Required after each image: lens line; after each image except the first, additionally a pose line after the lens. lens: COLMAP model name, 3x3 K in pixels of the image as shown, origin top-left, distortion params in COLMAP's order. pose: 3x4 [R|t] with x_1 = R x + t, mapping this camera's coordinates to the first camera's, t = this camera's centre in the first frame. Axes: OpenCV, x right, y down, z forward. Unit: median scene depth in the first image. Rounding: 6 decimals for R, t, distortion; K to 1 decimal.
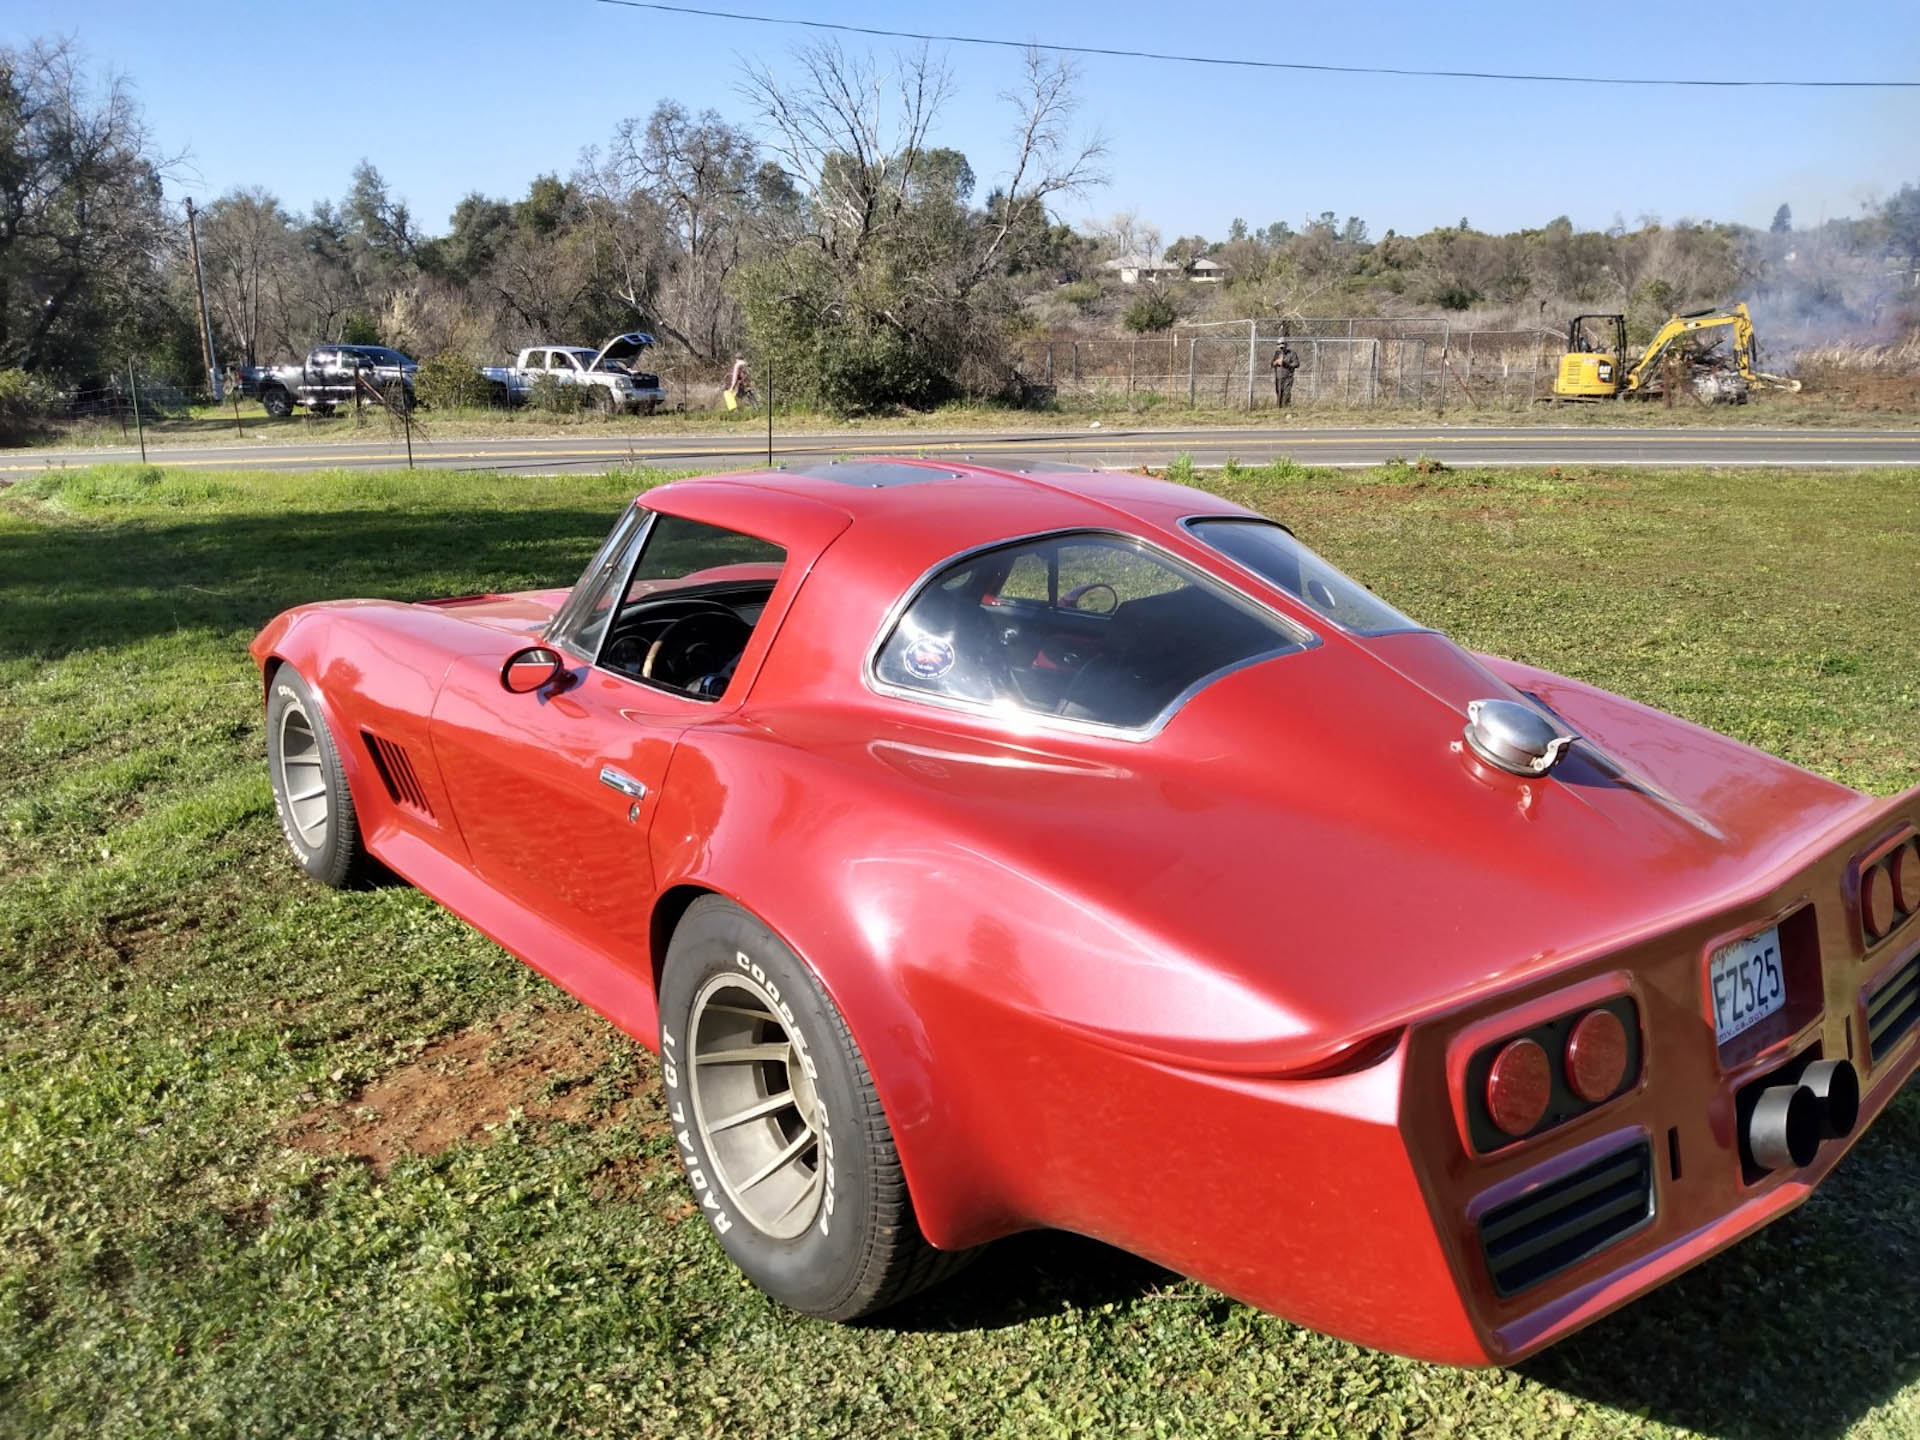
lens RADIAL K [[1498.2, 0, 976.6], [0, 1498.2, 718.7], [0, 0, 1]] dist [0.111578, -0.284946]
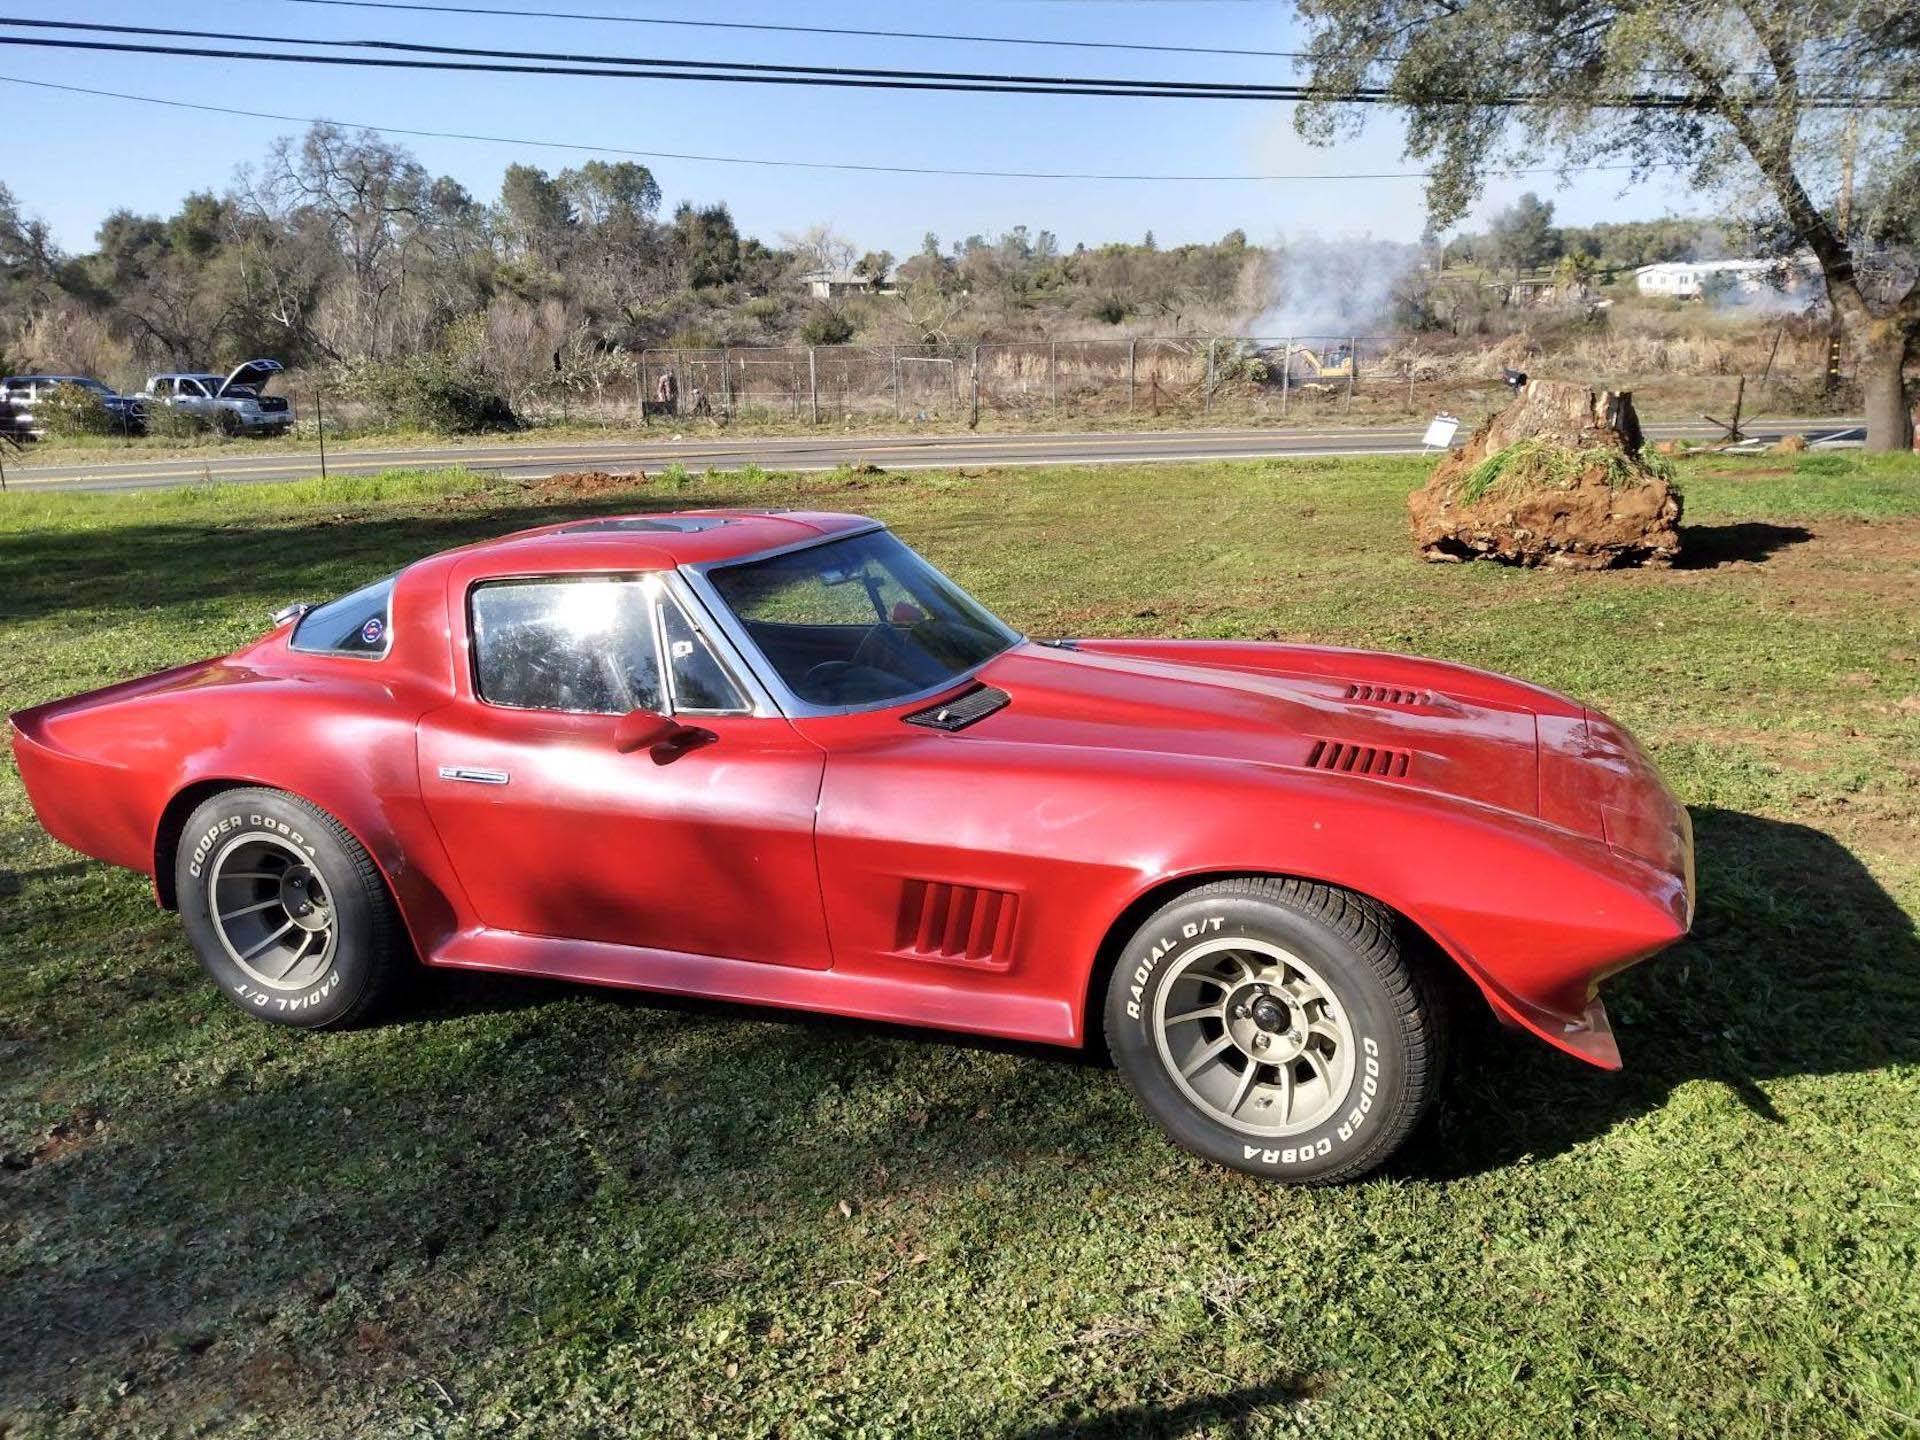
lens RADIAL K [[1570.4, 0, 1024.4], [0, 1570.4, 720.4], [0, 0, 1]] dist [0.013196, -0.059575]
pose [[0.982831, -0.051599, 0.177146, 1.128246], [0.053676, 0.998534, -0.006949, 0.396016], [-0.176528, 0.016338, 0.984160, -2.052122]]
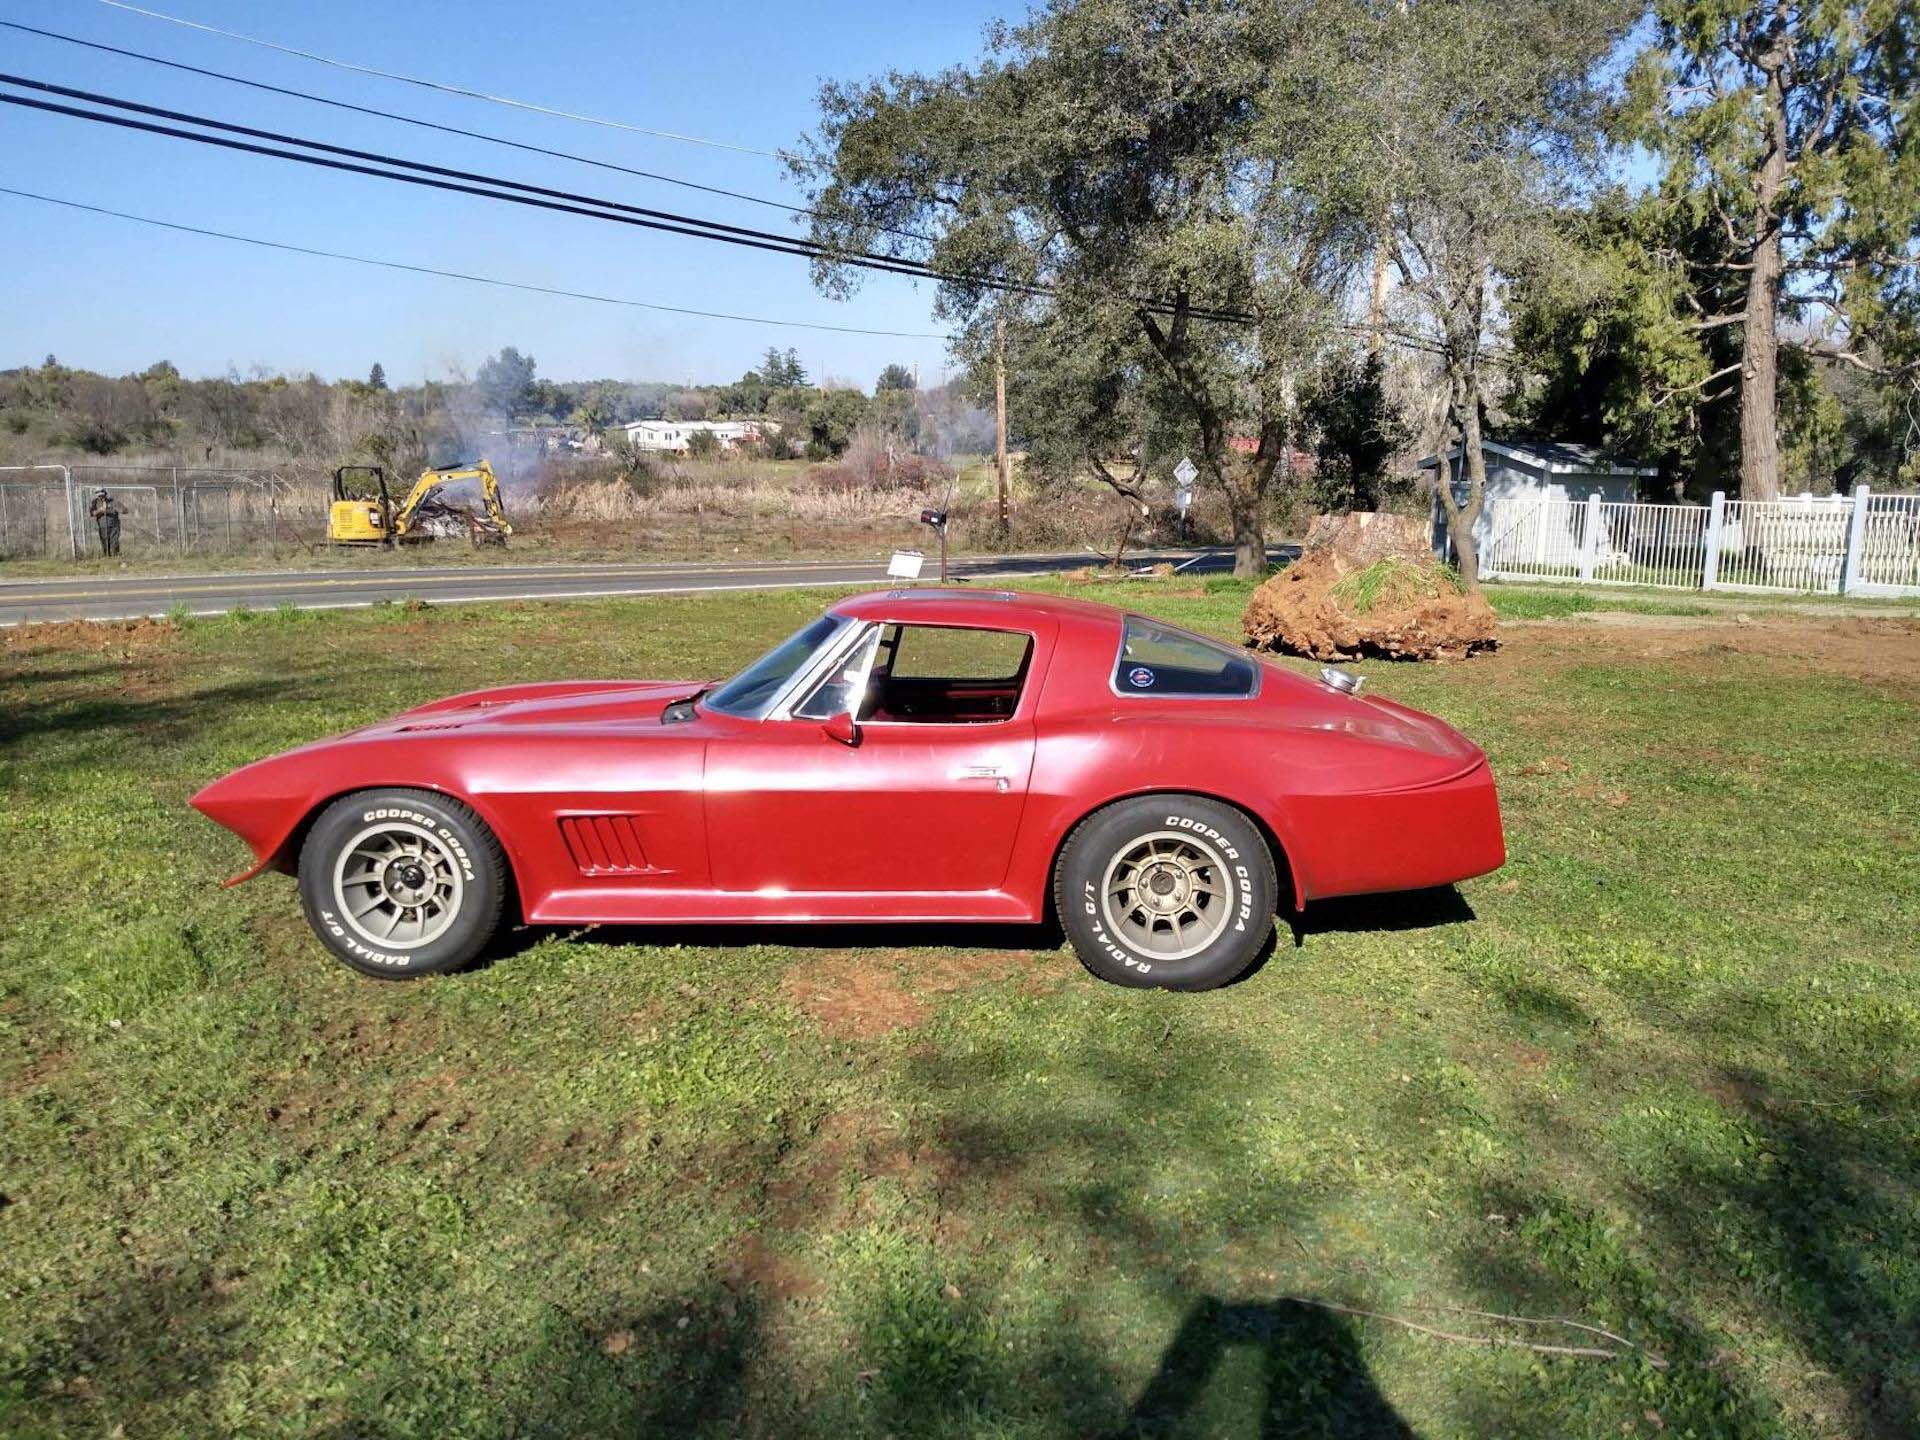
lens RADIAL K [[1498.2, 0, 976.6], [0, 1498.2, 718.7], [0, 0, 1]] dist [0.111578, -0.284946]
pose [[0.642748, -0.099935, 0.759532, -1.777381], [0.168841, 0.985555, -0.013207, 0.004121], [-0.747240, 0.136728, 0.650336, -0.151627]]
